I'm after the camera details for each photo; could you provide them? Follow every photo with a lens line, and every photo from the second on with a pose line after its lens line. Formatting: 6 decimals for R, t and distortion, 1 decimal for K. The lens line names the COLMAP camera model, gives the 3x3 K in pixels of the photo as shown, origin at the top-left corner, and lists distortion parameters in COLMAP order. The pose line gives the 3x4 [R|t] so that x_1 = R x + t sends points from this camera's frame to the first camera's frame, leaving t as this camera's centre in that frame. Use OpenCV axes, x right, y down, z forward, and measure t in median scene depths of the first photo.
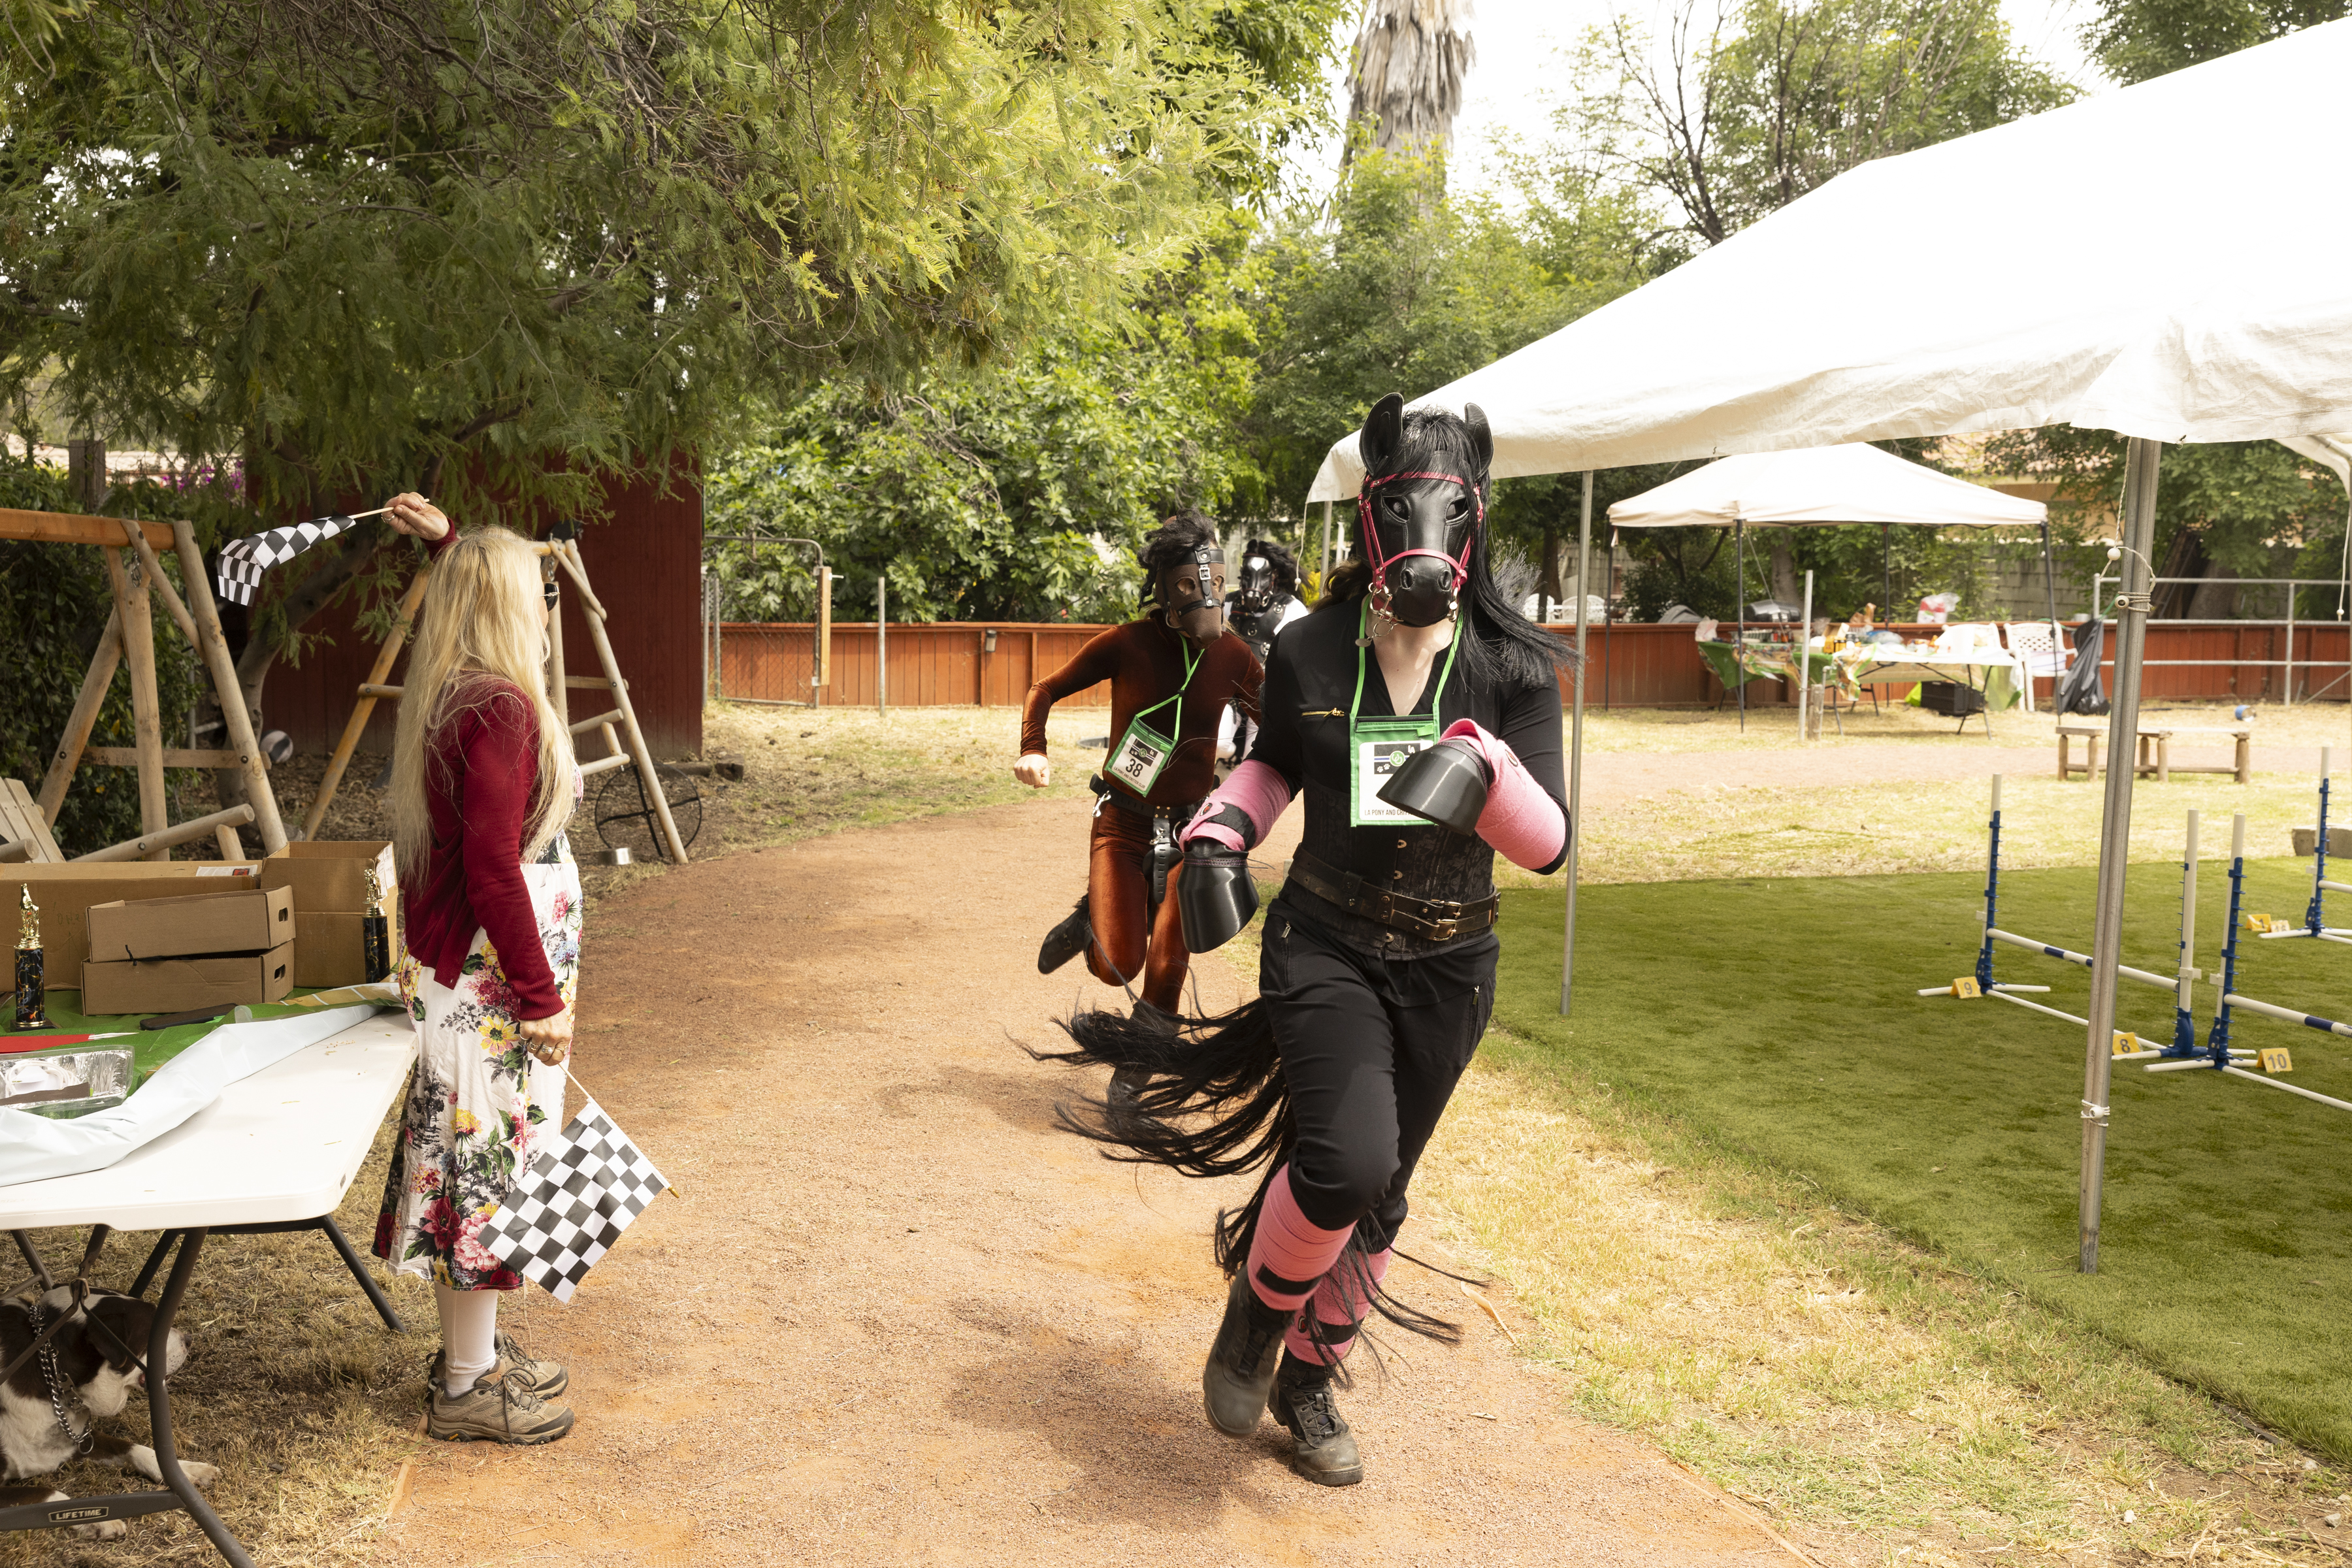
lens RADIAL K [[2435.4, 0, 1183.6], [0, 2435.4, 785.4], [0, 0, 1]] dist [-0.000960, 0.000000]
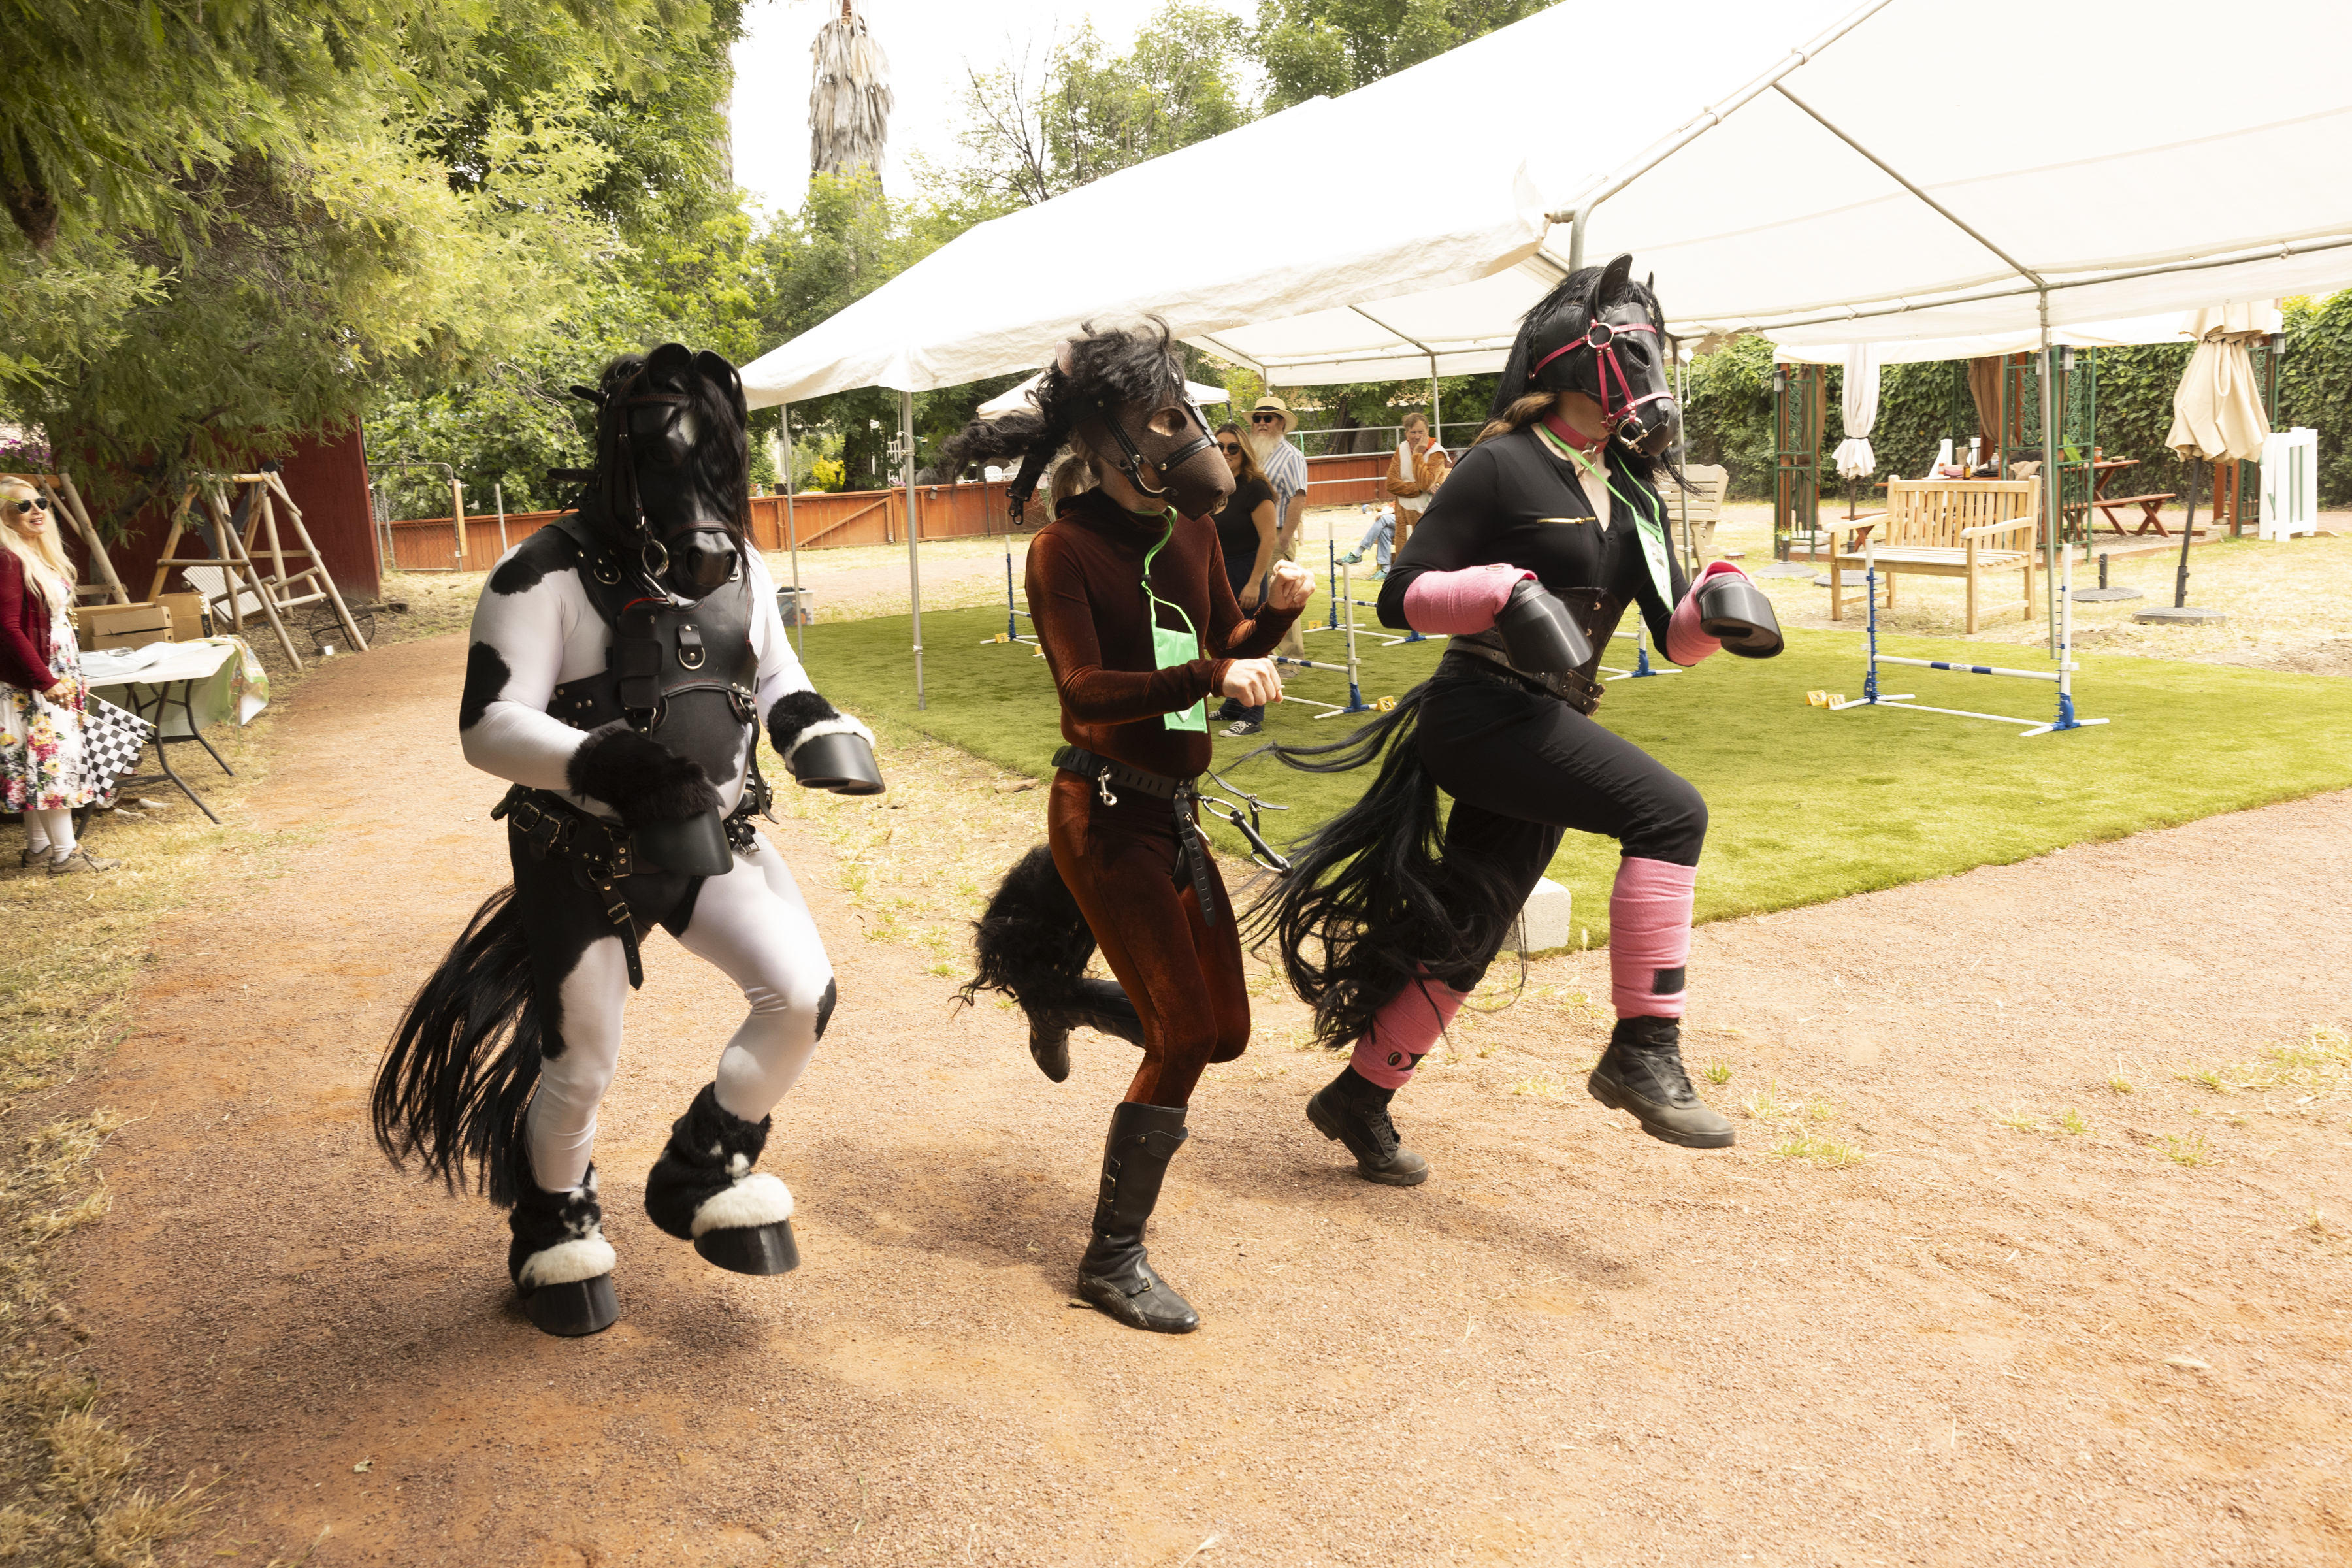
lens RADIAL K [[1861.8, 0, 1180.4], [0, 1861.8, 765.4], [0, 0, 1]] dist [0.009872, 0.018282]
pose [[0.978314, -0.098739, 0.182077, 0.118786], [0.084322, 0.992780, 0.085307, 0.048323], [-0.189186, -0.068104, 0.979577, -0.447284]]
